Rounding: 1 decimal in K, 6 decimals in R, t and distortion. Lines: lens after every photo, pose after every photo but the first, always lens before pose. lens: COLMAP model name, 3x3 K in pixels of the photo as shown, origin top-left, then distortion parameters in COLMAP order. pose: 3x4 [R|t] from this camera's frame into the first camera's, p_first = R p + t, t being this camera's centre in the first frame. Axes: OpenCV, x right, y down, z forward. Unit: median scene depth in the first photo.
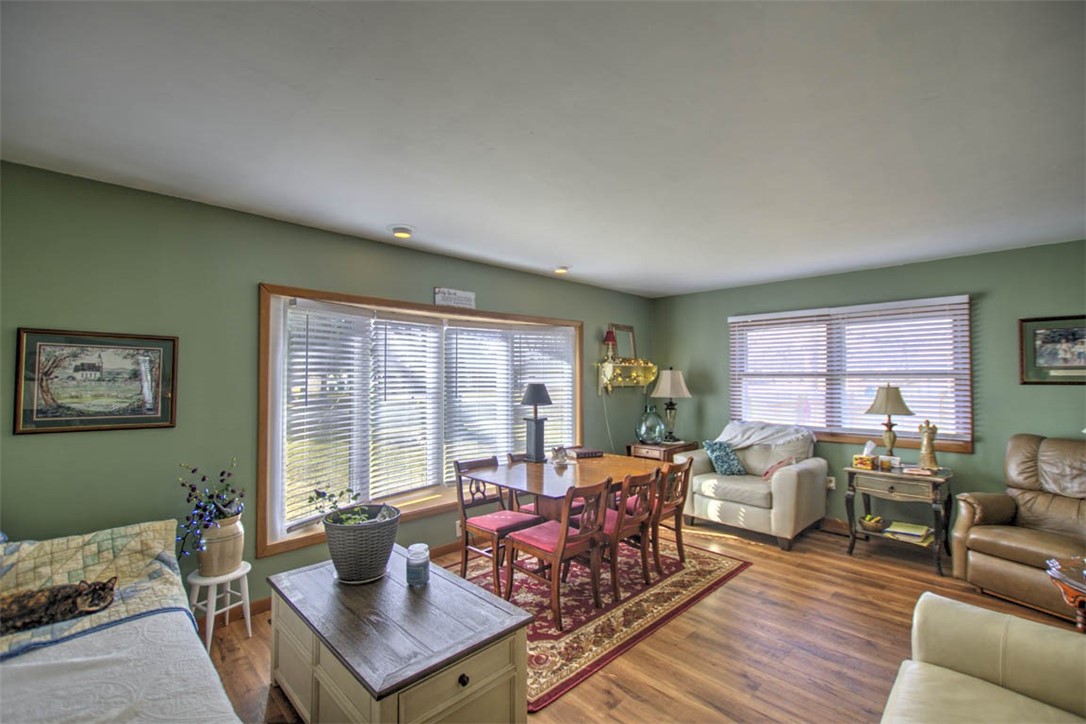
lens RADIAL K [[469.5, 0, 541.8], [0, 469.5, 363.1], [0, 0, 1]] dist [0.000472, -0.000050]
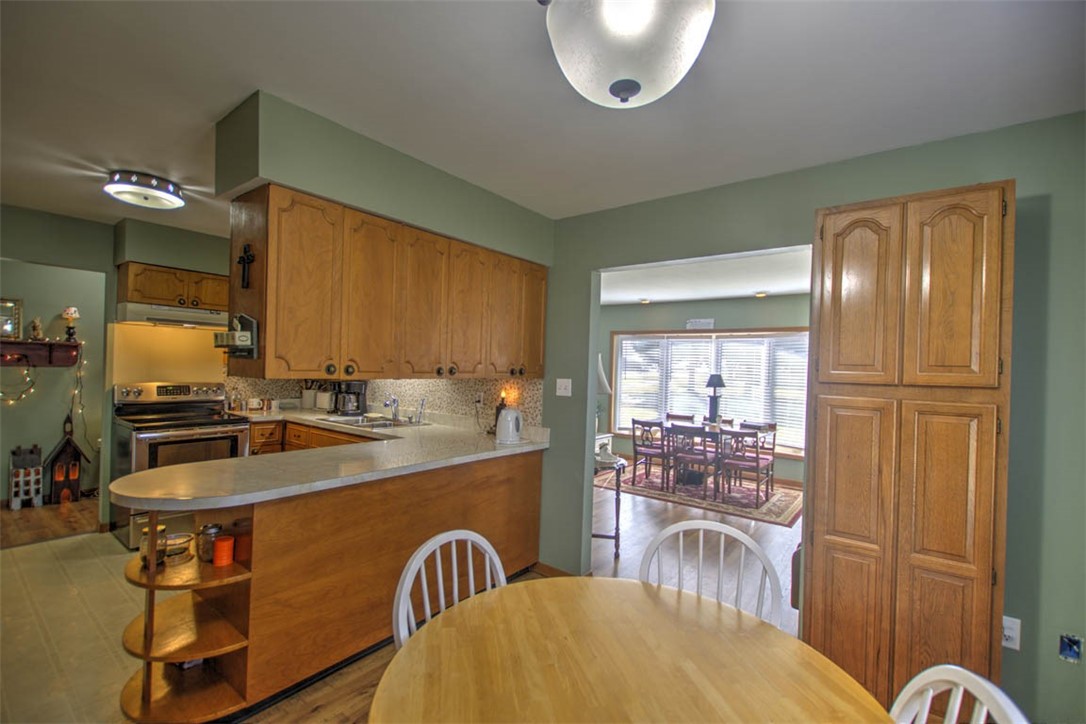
lens RADIAL K [[469.5, 0, 542.5], [0, 469.5, 367.7], [0, 0, 1]] dist [0.000472, -0.000050]
pose [[0.128003, -0.001940, -0.991772, 1.511464], [-0.001005, 0.999997, -0.002086, 0.025279], [0.991773, 0.001263, 0.128000, 0.218617]]
